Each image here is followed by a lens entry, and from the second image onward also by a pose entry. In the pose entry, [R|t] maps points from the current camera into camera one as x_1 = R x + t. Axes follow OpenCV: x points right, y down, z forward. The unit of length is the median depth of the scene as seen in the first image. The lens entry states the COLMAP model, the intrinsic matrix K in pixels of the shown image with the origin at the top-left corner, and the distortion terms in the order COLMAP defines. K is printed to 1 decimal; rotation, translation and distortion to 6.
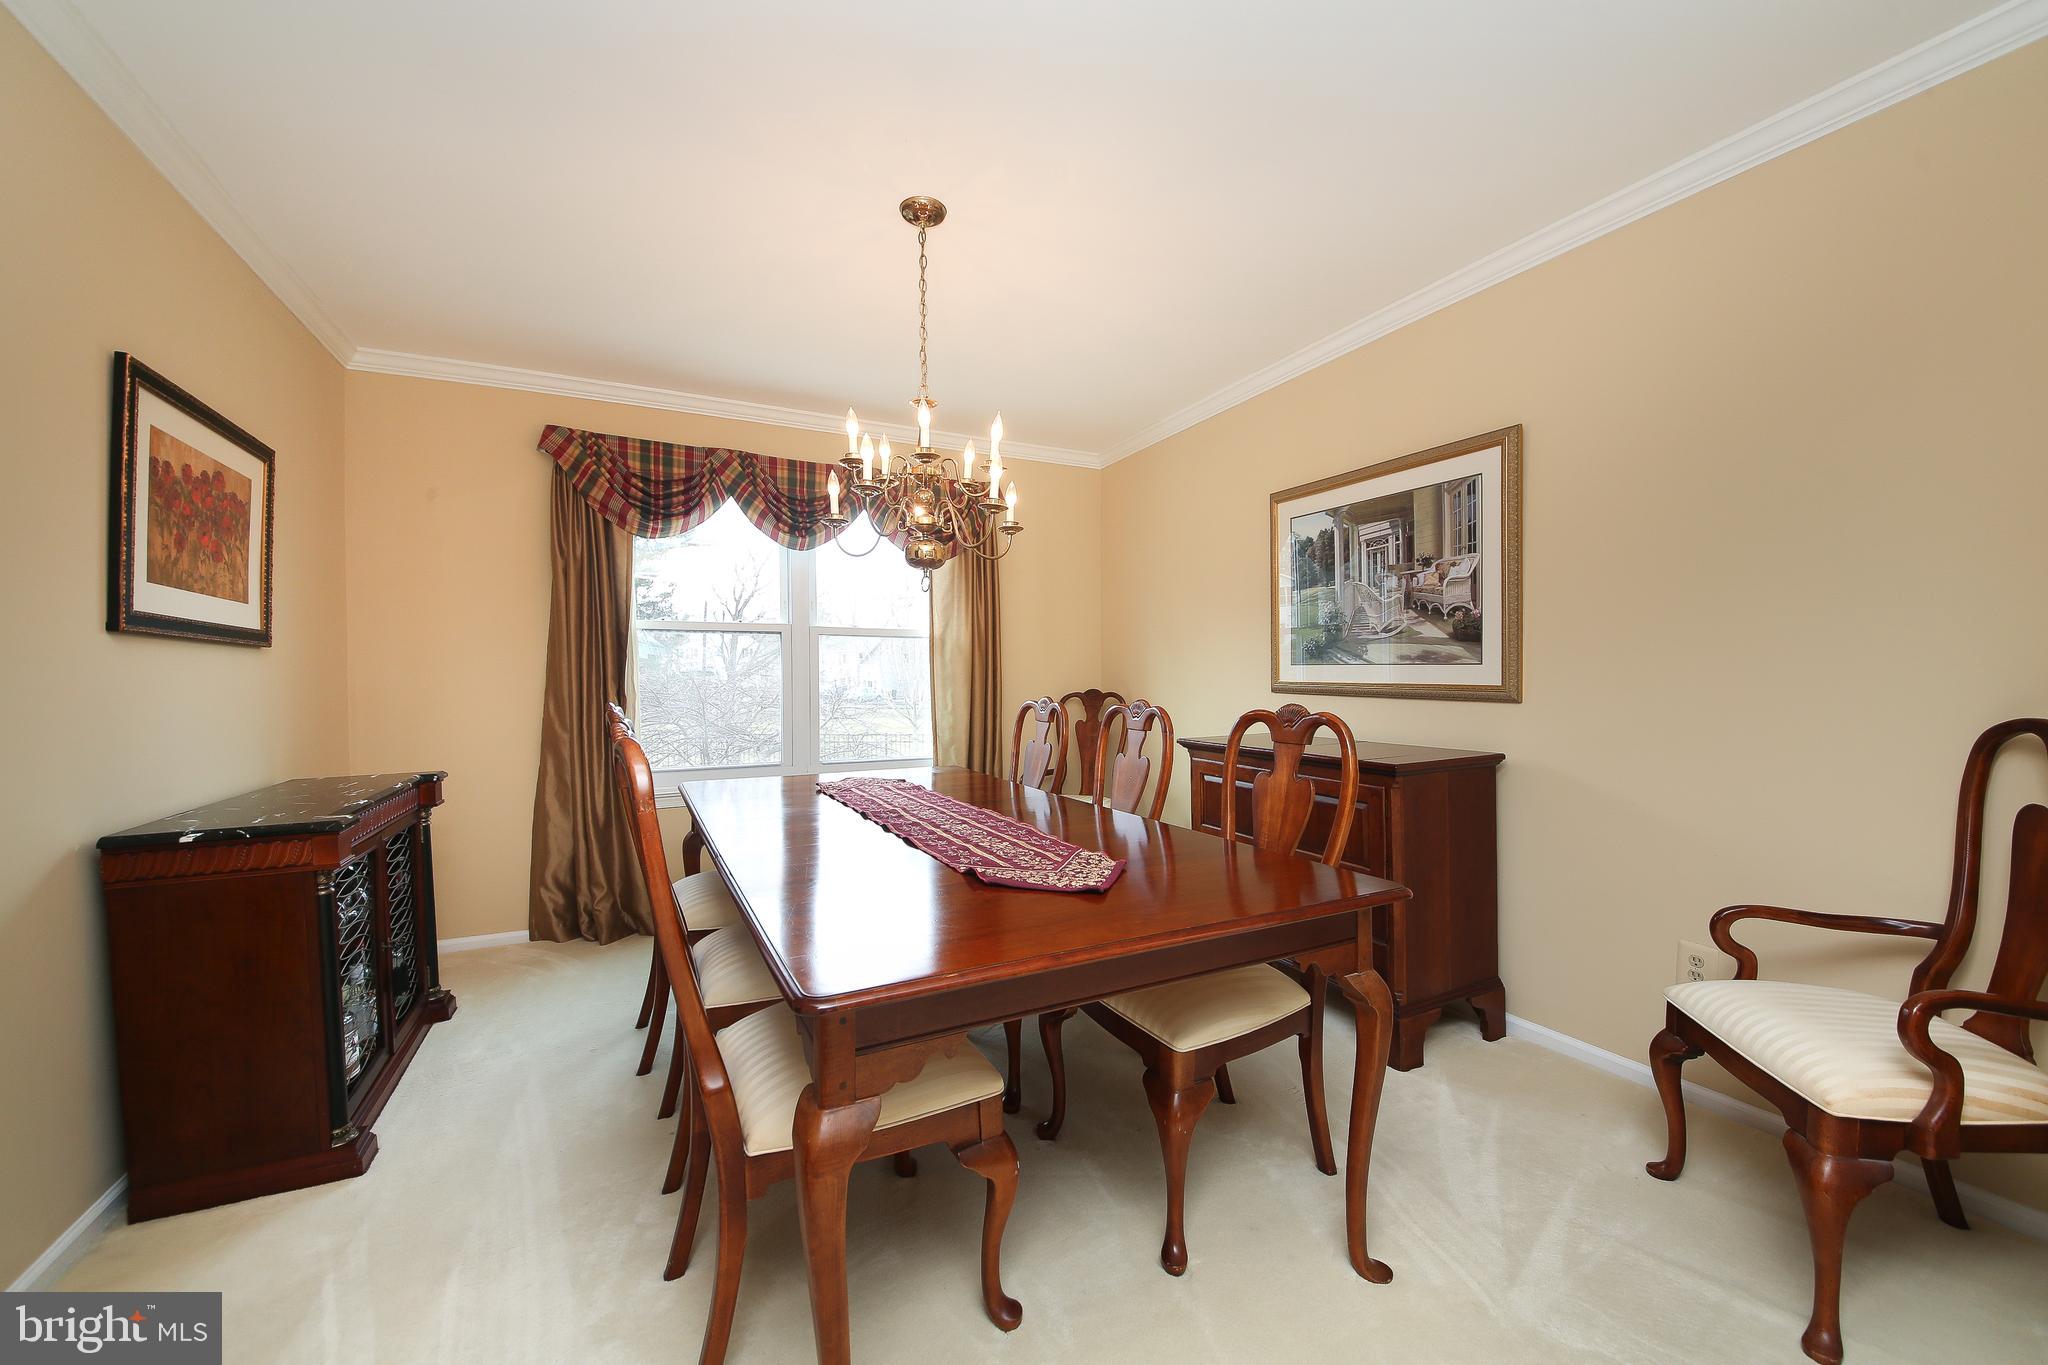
lens RADIAL K [[794.6, 0, 1024.0], [0, 794.6, 682.5], [0, 0, 1]] dist [-0.015389, 0.000057]
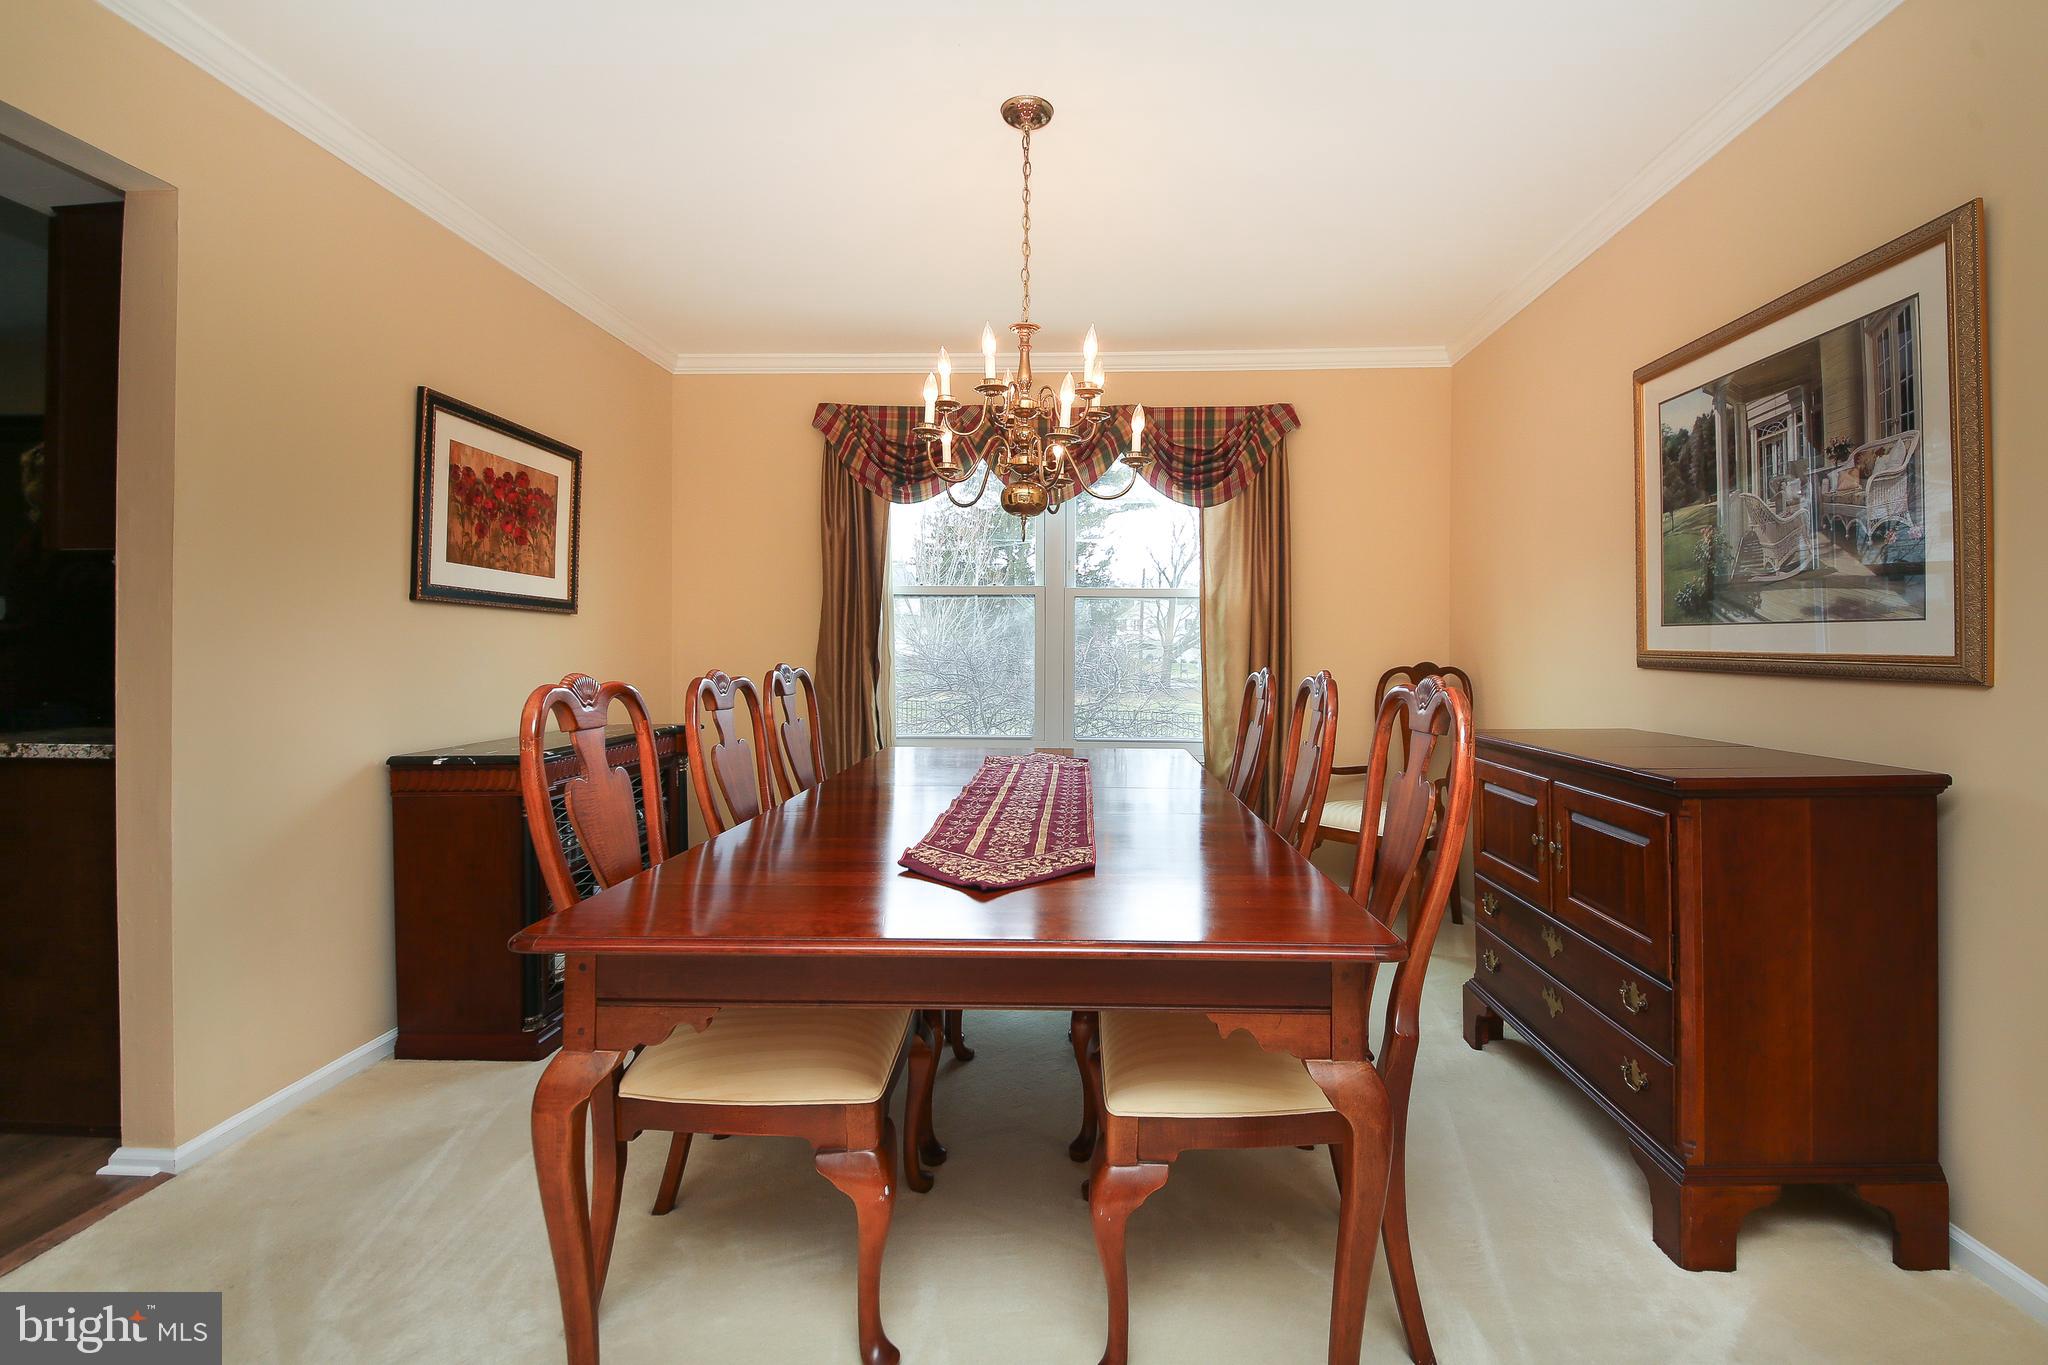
lens RADIAL K [[904.0, 0, 1029.6], [0, 904.0, 645.5], [0, 0, 1]] dist [0.002888, -0.014203]
pose [[0.879106, 0.004292, -0.476607, 0.301213], [-0.010848, 0.999881, -0.011004, 0.010605], [0.476503, 0.014844, 0.879047, 0.103940]]
